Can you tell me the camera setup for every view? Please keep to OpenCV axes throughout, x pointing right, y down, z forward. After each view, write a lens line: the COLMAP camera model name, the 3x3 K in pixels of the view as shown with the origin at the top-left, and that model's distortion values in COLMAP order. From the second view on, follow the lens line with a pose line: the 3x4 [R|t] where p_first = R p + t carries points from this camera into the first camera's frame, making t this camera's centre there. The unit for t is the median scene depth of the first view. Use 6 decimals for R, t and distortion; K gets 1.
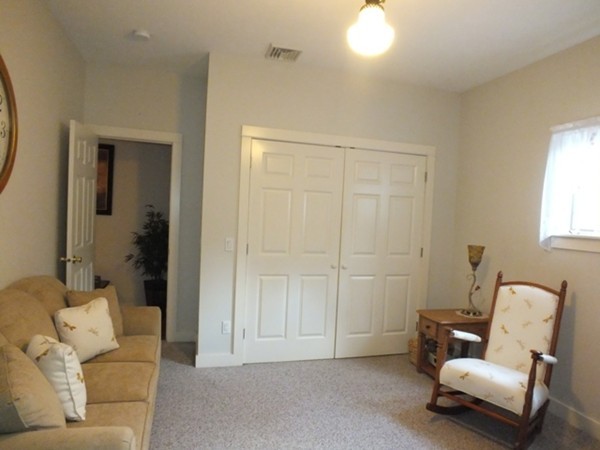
lens RADIAL K [[388.4, 0, 304.2], [0, 388.4, 229.7], [0, 0, 1]] dist [-0.071692, 0.040338]
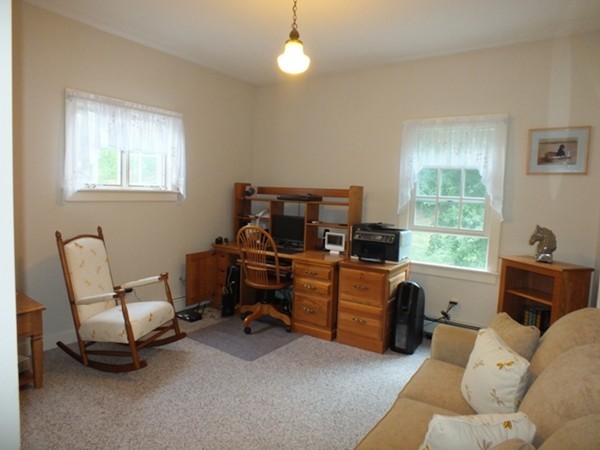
lens RADIAL K [[388.4, 0, 304.2], [0, 388.4, 229.7], [0, 0, 1]] dist [-0.071692, 0.040338]
pose [[-0.641806, -0.118018, 0.757732, -0.631206], [-0.017960, 0.990129, 0.139002, -0.035497], [-0.766657, 0.075603, -0.637590, 1.212326]]
